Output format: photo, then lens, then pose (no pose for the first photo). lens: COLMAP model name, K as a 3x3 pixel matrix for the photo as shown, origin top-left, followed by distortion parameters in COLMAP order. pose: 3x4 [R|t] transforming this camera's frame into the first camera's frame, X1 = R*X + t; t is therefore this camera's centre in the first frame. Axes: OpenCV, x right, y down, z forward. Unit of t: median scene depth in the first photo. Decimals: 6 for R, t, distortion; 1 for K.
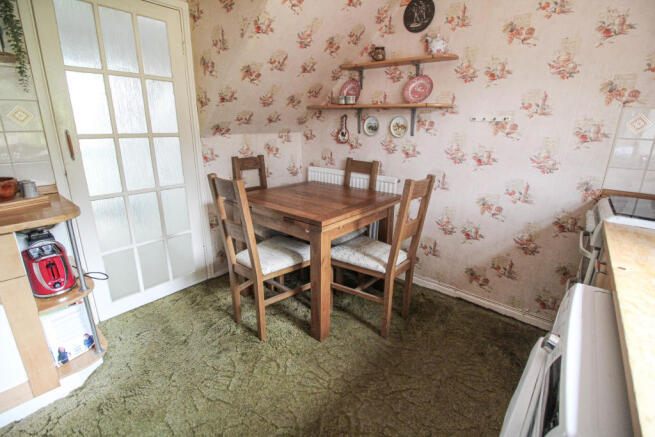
lens RADIAL K [[303.6, 0, 330.2], [0, 303.6, 217.4], [0, 0, 1]] dist [-0.013311, -0.001550]
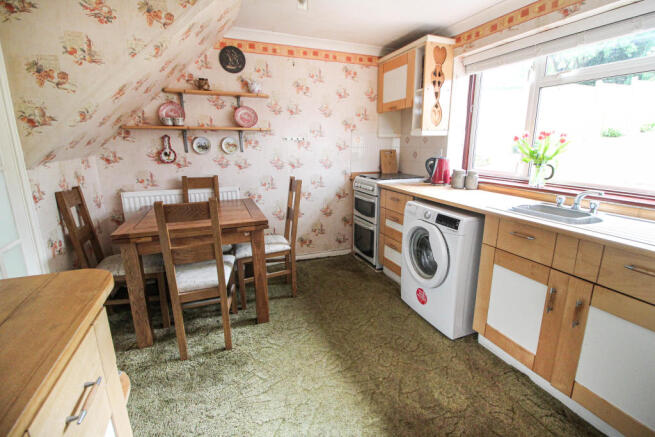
lens RADIAL K [[303.6, 0, 331.6], [0, 303.6, 218.3], [0, 0, 1]] dist [-0.013311, -0.001550]
pose [[0.491259, -0.231604, 0.839658, -0.654295], [0.262551, 0.958537, 0.110784, -0.043736], [-0.830501, 0.166029, 0.531697, 0.056901]]
